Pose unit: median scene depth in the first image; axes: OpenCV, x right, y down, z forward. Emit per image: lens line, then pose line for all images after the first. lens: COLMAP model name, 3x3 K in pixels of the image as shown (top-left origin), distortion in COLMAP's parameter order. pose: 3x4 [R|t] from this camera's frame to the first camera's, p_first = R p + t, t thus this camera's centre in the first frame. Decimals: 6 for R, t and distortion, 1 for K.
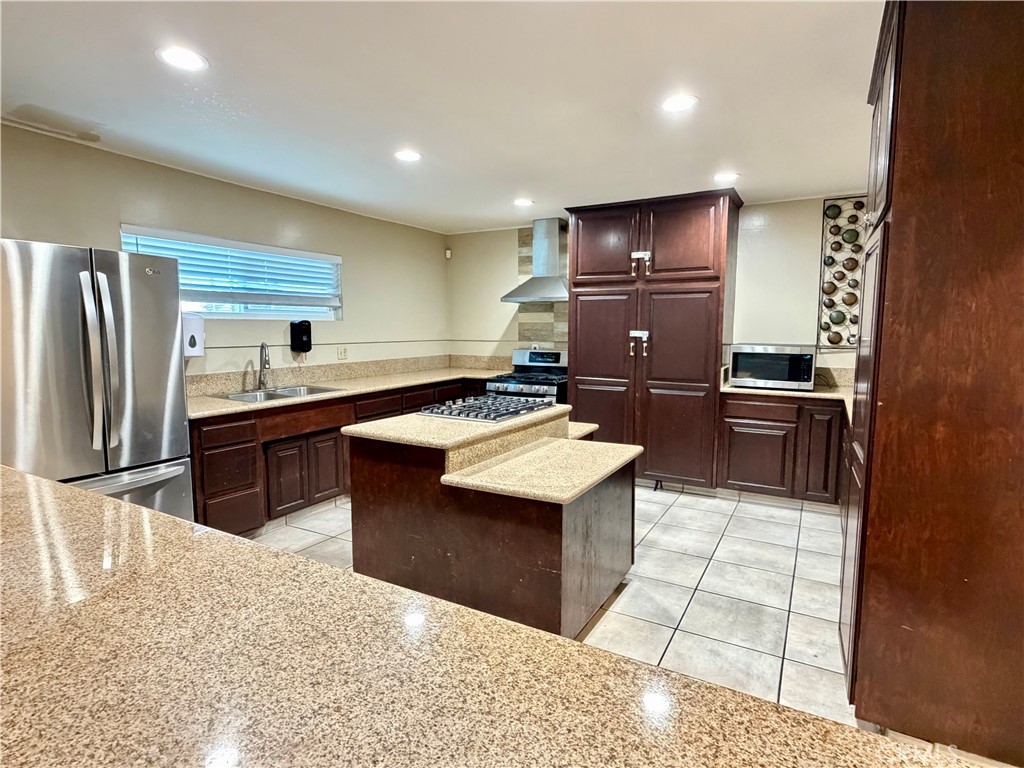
lens RADIAL K [[542.7, 0, 509.0], [0, 542.7, 384.5], [0, 0, 1]] dist [0.000233, 0.000171]
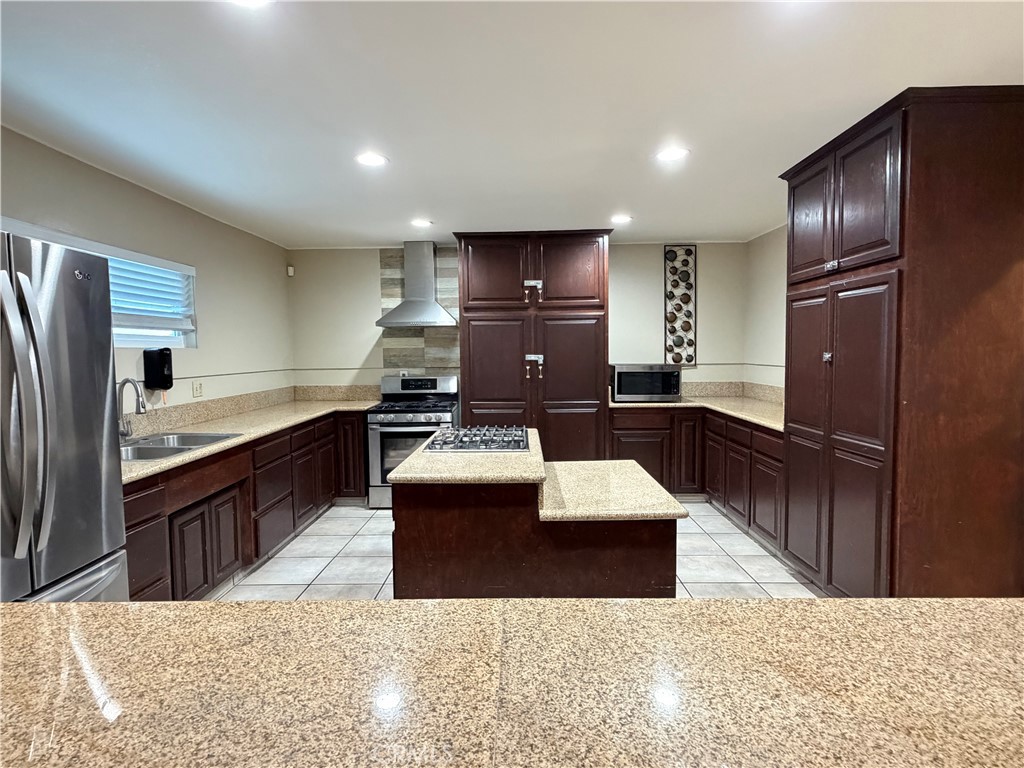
lens RADIAL K [[542.7, 0, 509.0], [0, 542.7, 384.5], [0, 0, 1]] dist [0.000233, 0.000171]
pose [[0.877337, -0.042317, 0.478006, -0.322421], [0.064855, 0.997421, -0.030736, -0.012519], [-0.475473, 0.057967, 0.877819, 0.109004]]
